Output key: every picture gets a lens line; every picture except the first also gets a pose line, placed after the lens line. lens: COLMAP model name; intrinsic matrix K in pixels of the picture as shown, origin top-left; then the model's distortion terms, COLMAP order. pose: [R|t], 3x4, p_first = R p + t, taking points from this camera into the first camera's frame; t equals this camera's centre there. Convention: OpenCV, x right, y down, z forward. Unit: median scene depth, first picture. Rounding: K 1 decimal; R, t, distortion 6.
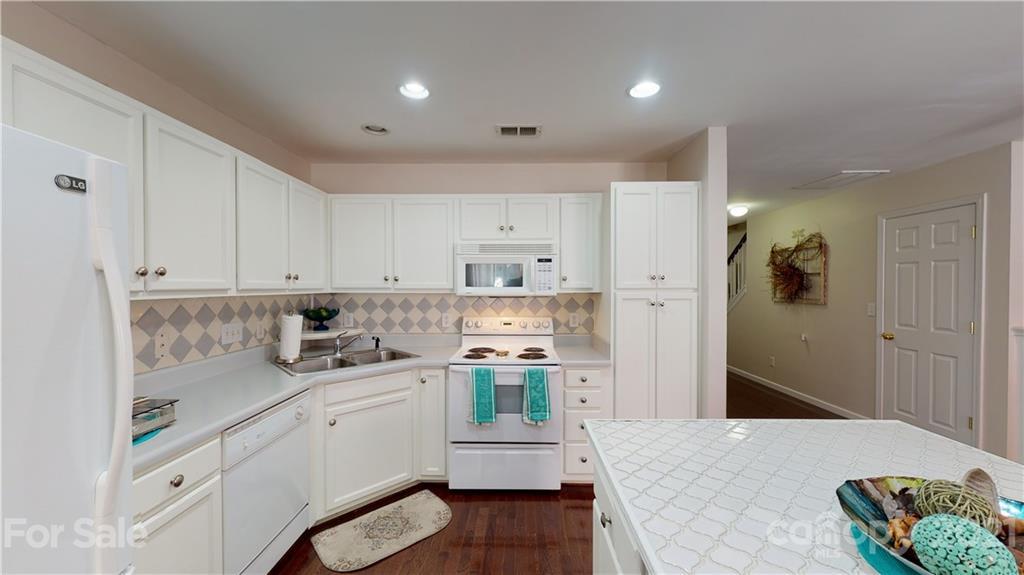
lens RADIAL K [[376.2, 0, 512.1], [0, 376.2, 288.5], [0, 0, 1]] dist [-0.000038, -0.000039]
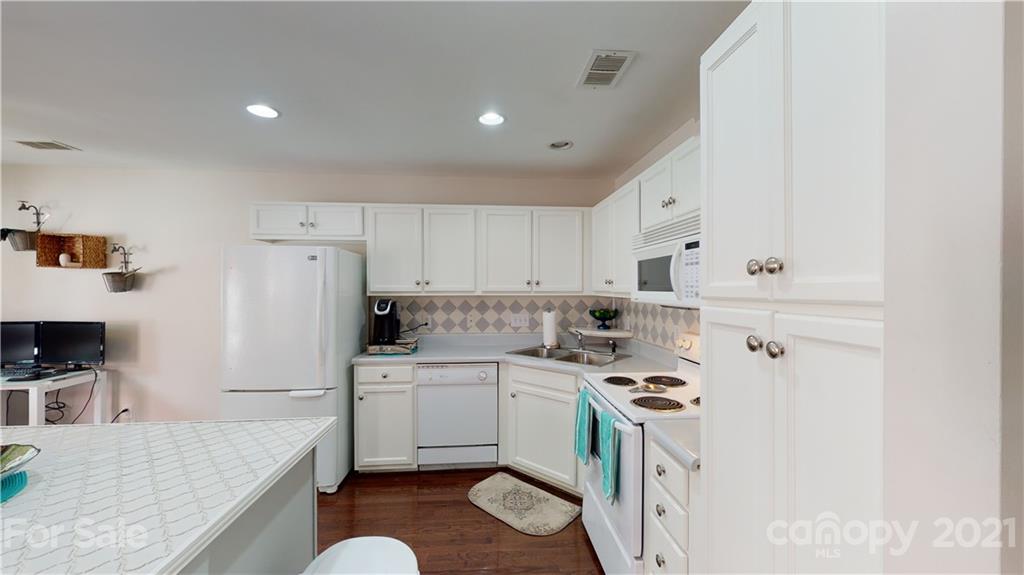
lens RADIAL K [[376.2, 0, 512.1], [0, 376.2, 288.5], [0, 0, 1]] dist [-0.000038, -0.000039]
pose [[0.092260, 0.000785, -0.995735, 0.633323], [-0.007492, 0.999972, 0.000094, -0.007911], [0.995707, 0.007451, 0.092264, 0.685089]]
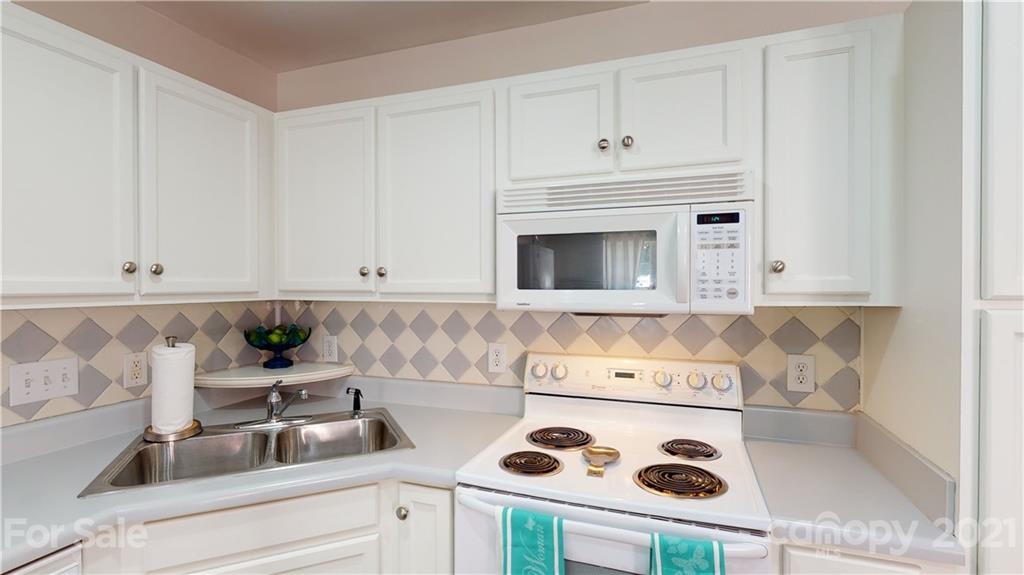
lens RADIAL K [[476.5, 0, 512.0], [0, 476.5, 287.5], [0, 0, 1]] dist [0.000400, 0.000221]
pose [[0.945202, 0.001064, -0.326485, 0.048751], [-0.001846, 0.999996, -0.002087, -0.005409], [0.326482, 0.002576, 0.945200, 0.495362]]
